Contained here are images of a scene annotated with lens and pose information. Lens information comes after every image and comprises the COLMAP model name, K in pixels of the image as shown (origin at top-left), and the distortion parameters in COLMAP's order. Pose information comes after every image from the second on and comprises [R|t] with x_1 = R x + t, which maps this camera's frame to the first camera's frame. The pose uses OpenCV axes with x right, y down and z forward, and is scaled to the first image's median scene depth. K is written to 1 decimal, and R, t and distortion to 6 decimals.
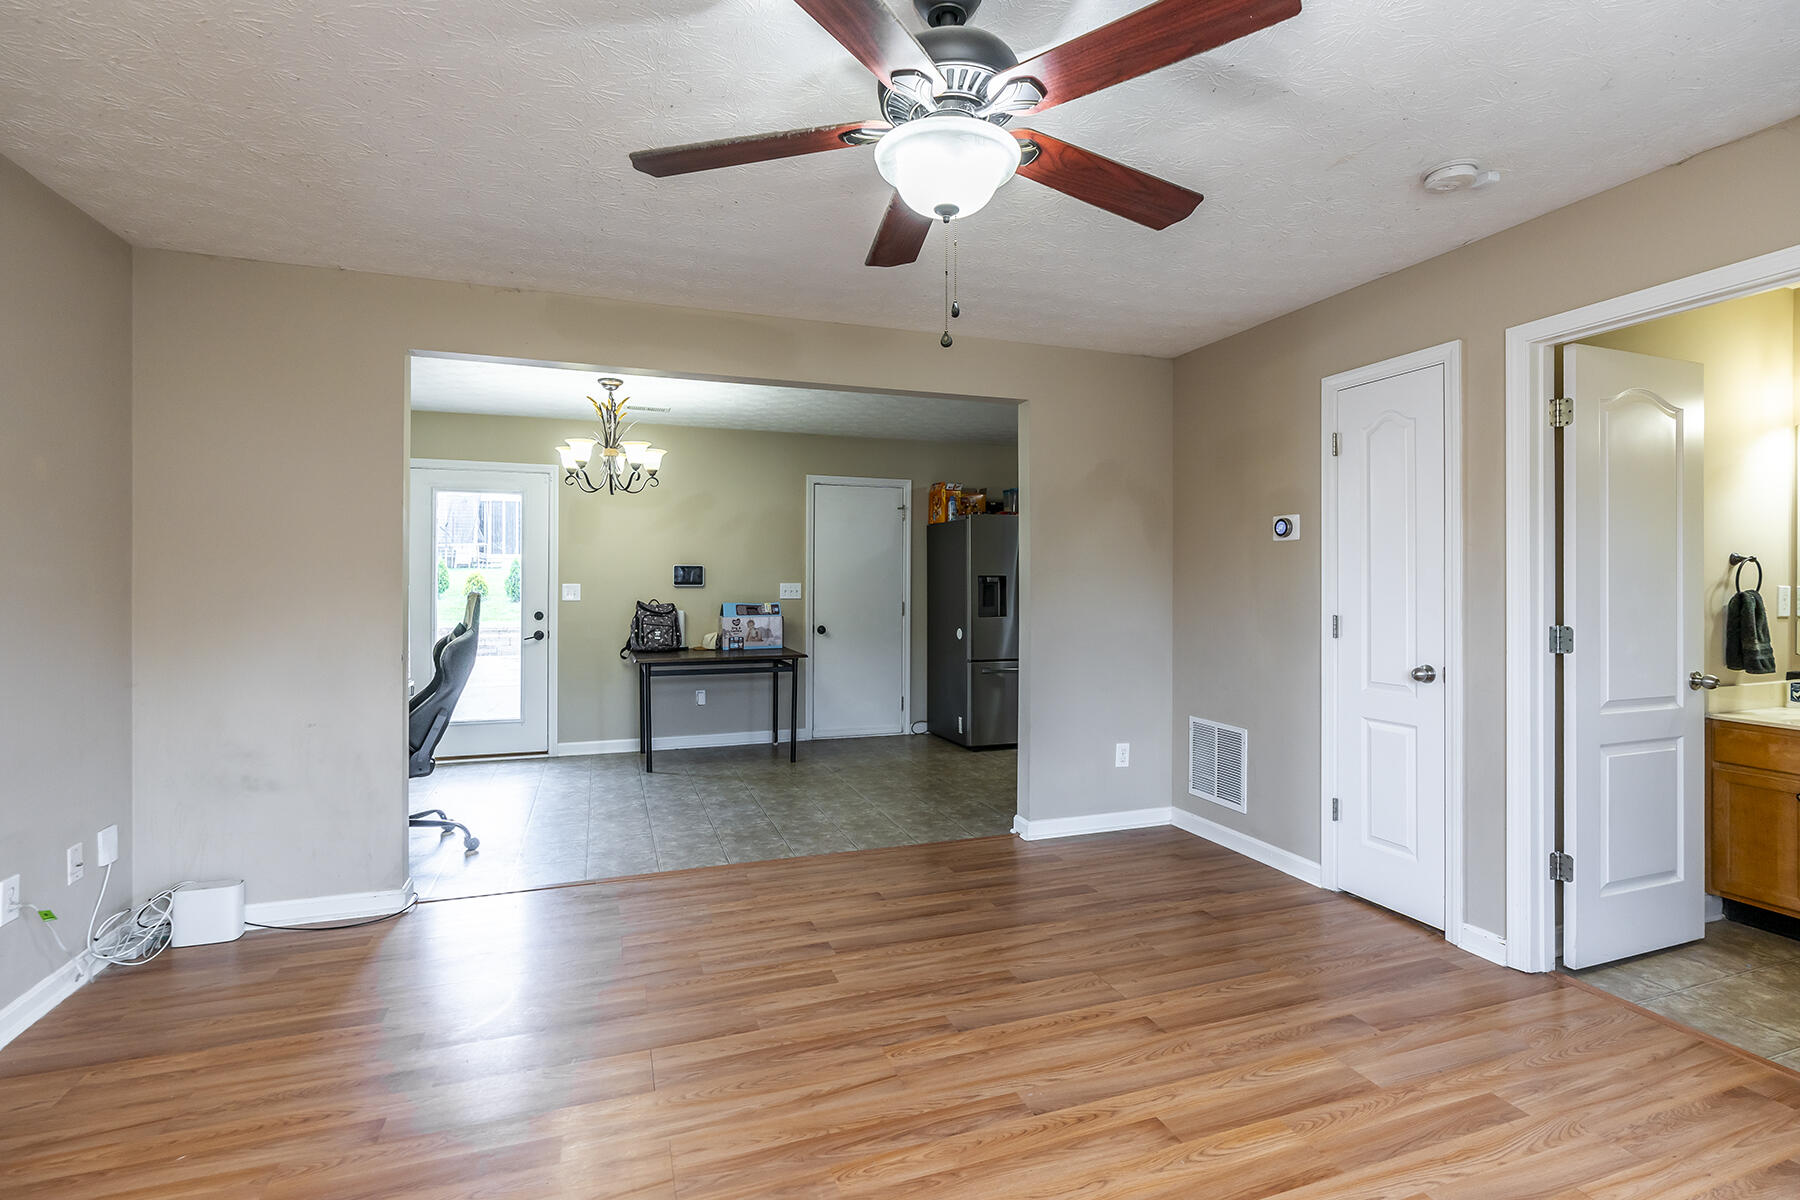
lens RADIAL K [[832.8, 0, 895.5], [0, 832.8, 580.7], [0, 0, 1]] dist [-0.002770, -0.000024]
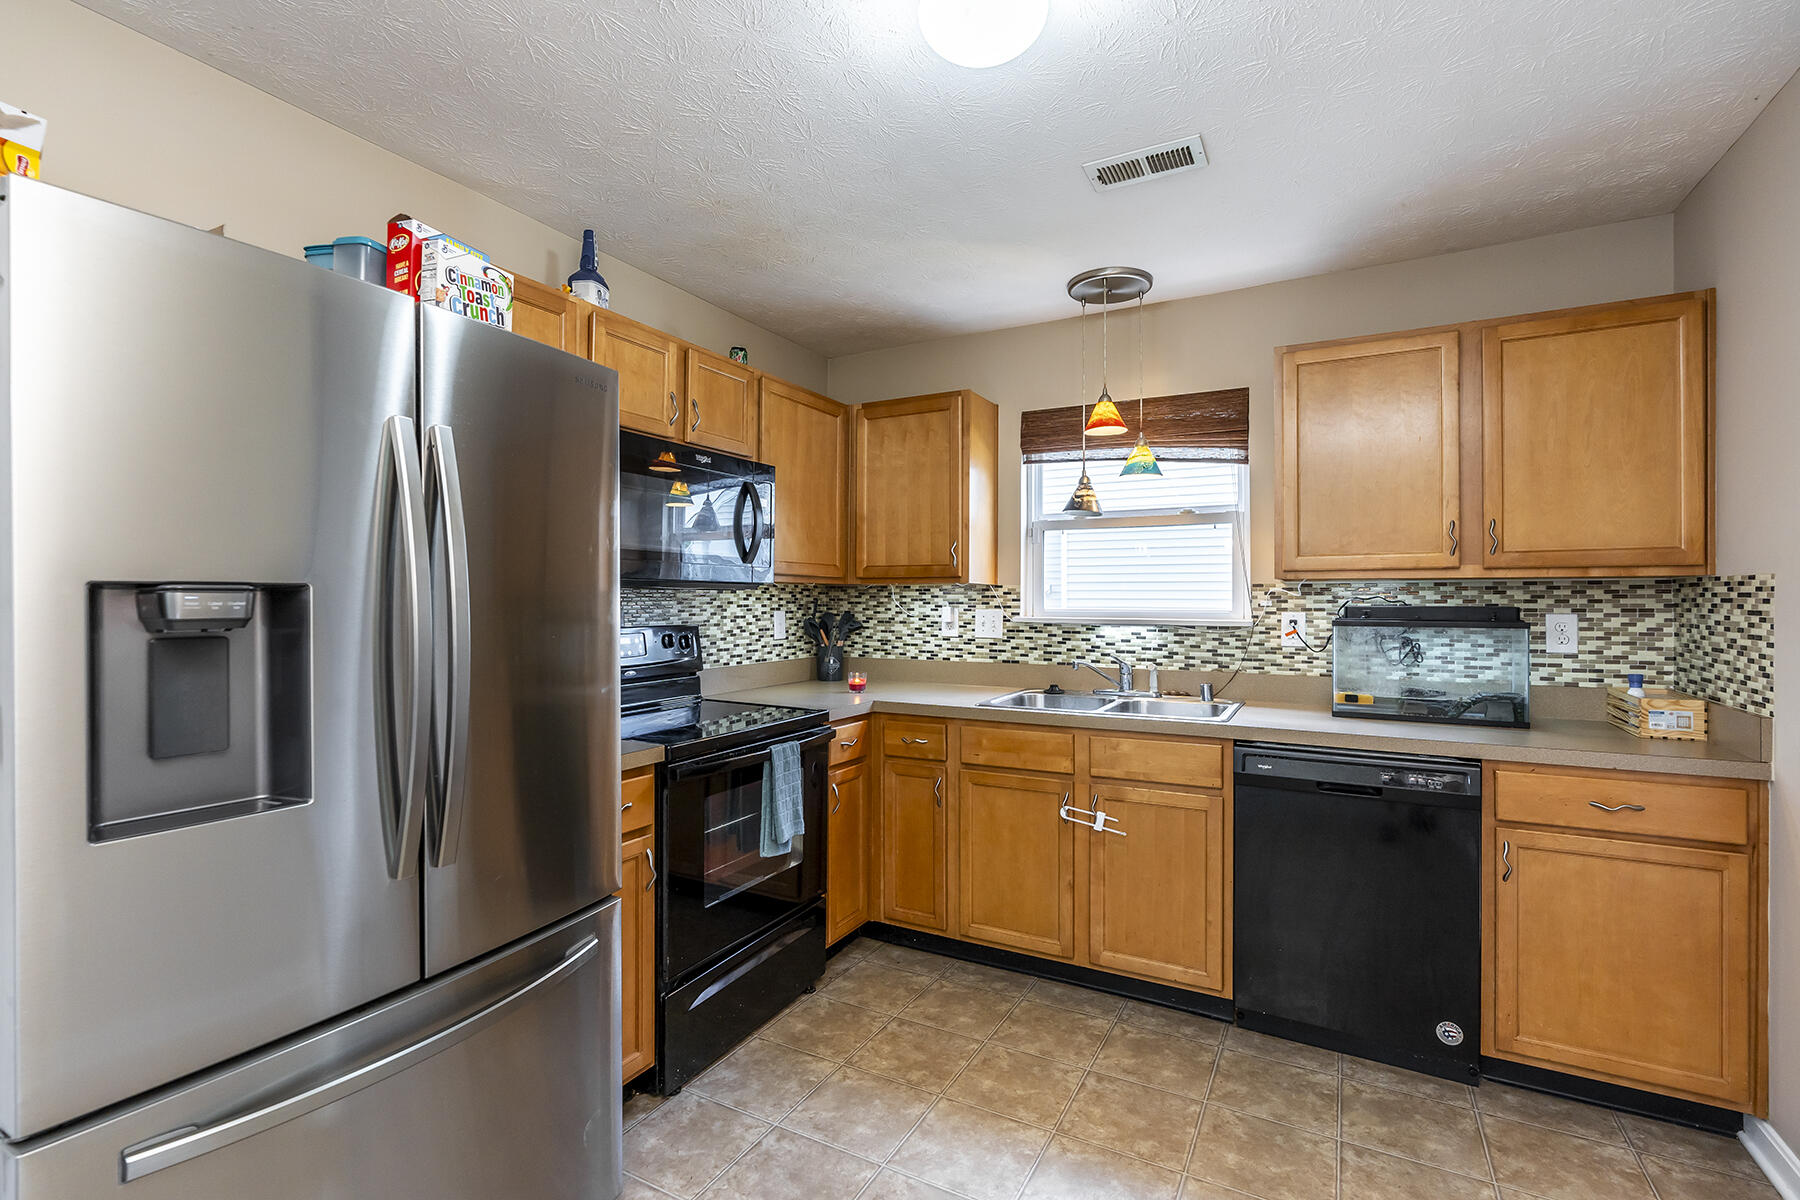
lens RADIAL K [[824.0, 0, 900.0], [0, 824.0, 600.0], [0, 0, 1]] dist [-0.001662, 0.000277]
pose [[0.745317, 0.000995, 0.666709, 0.111286], [-0.004237, 0.999986, 0.003245, -0.003949], [-0.666696, -0.005243, 0.745311, 0.784565]]
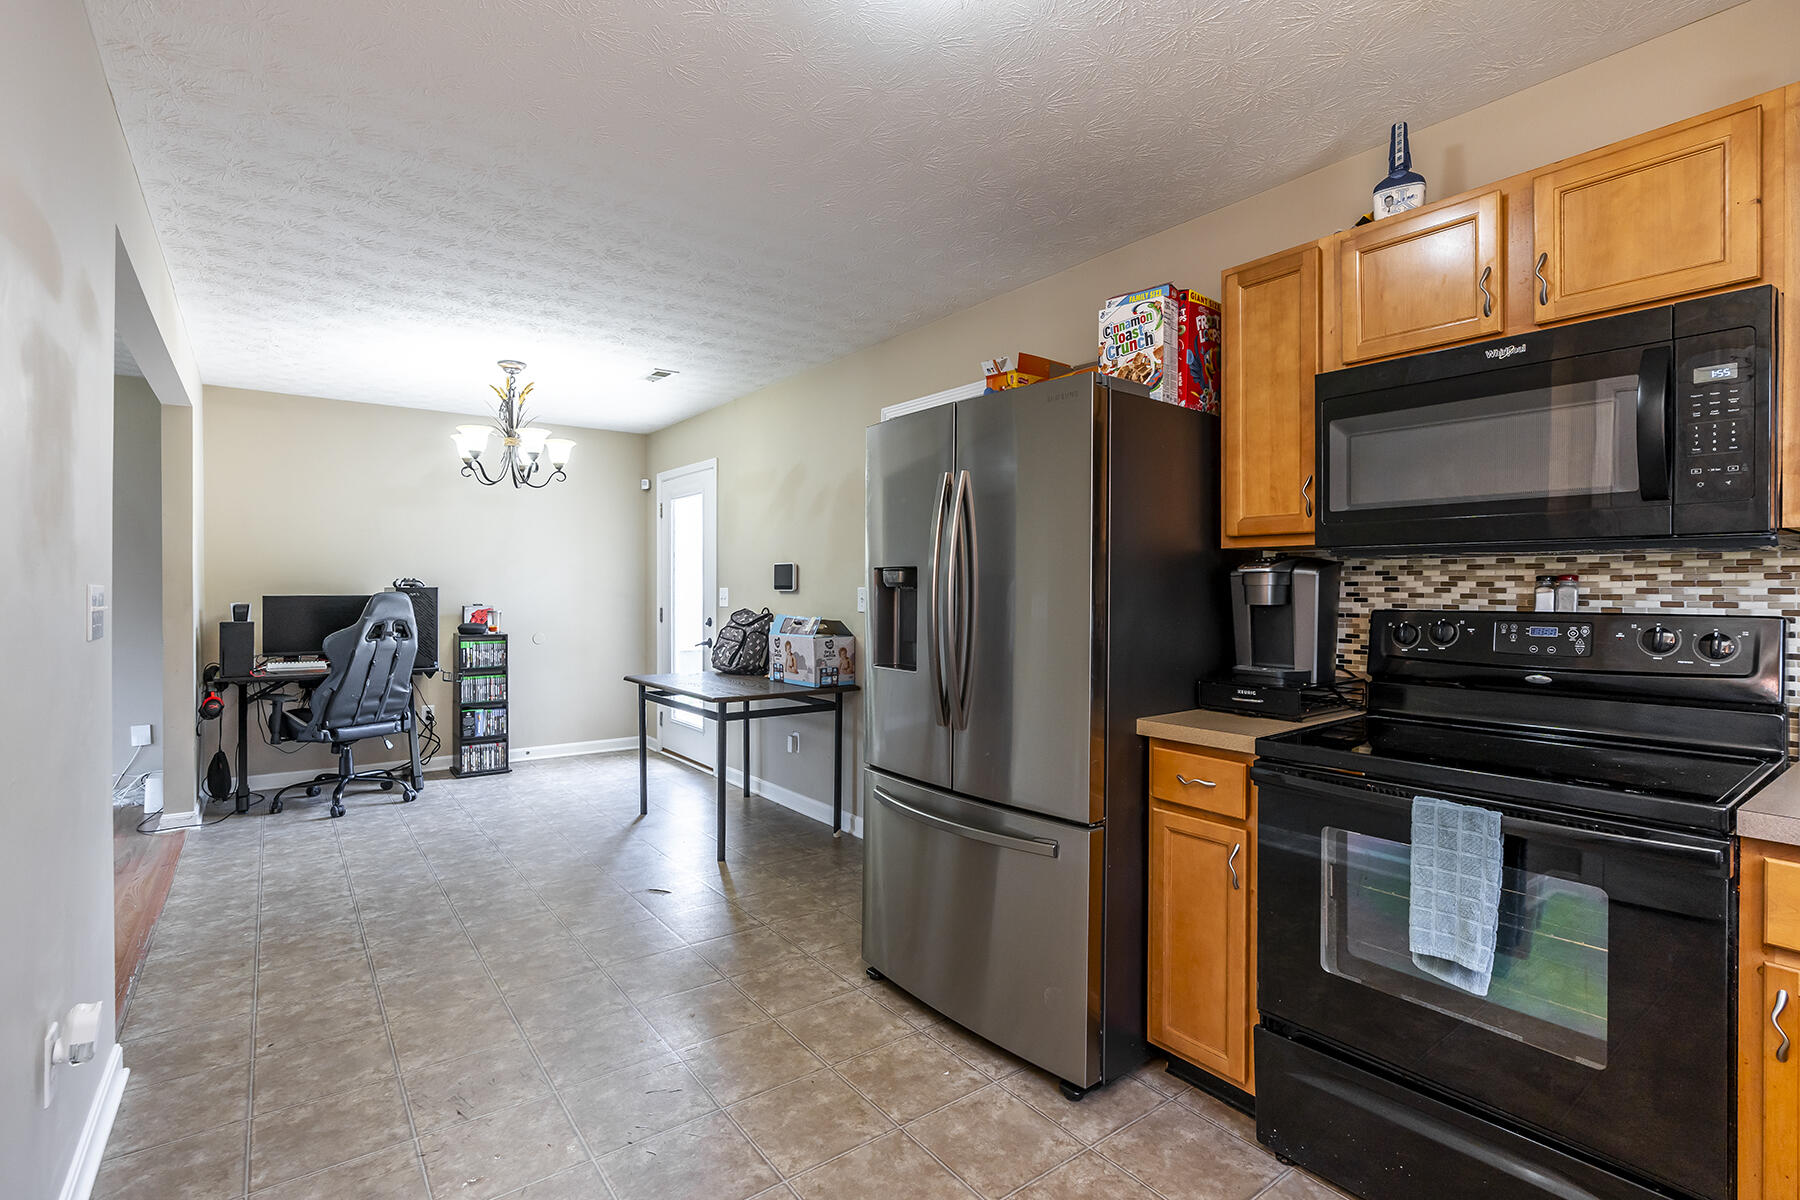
lens RADIAL K [[856.3, 0, 886.1], [0, 856.3, 594.4], [0, 0, 1]] dist [0.000527, 0.000335]
pose [[0.277803, 0.007146, -0.960611, 0.529924], [0.000047, 0.999972, 0.007453, 0.003891], [0.960638, -0.002116, 0.277795, 0.889633]]
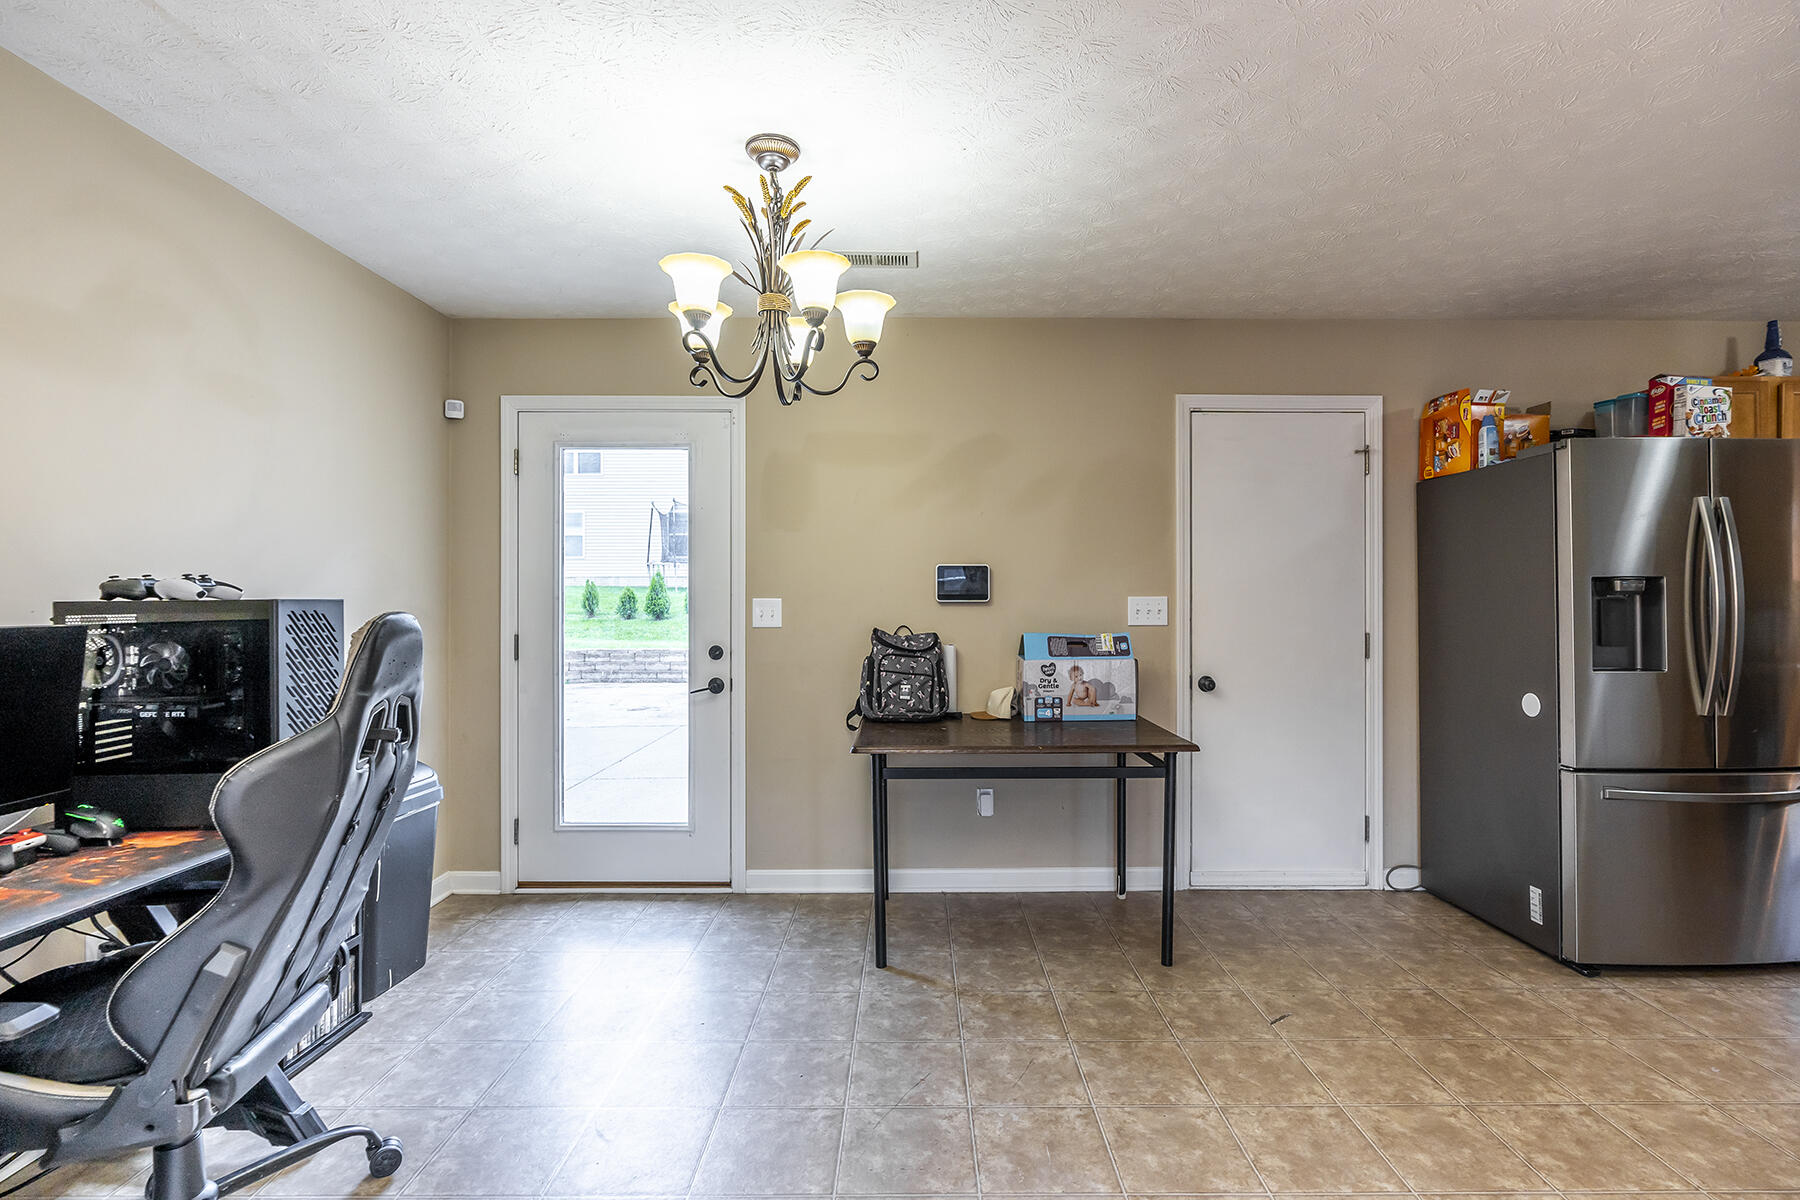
lens RADIAL K [[845.7, 0, 916.0], [0, 845.7, 593.5], [0, 0, 1]] dist [-0.005144, 0.001096]
pose [[0.944853, -0.004988, -0.327457, -0.093873], [0.003699, 0.999983, -0.004557, 0.003322], [0.327474, 0.003094, 0.944855, 0.461428]]
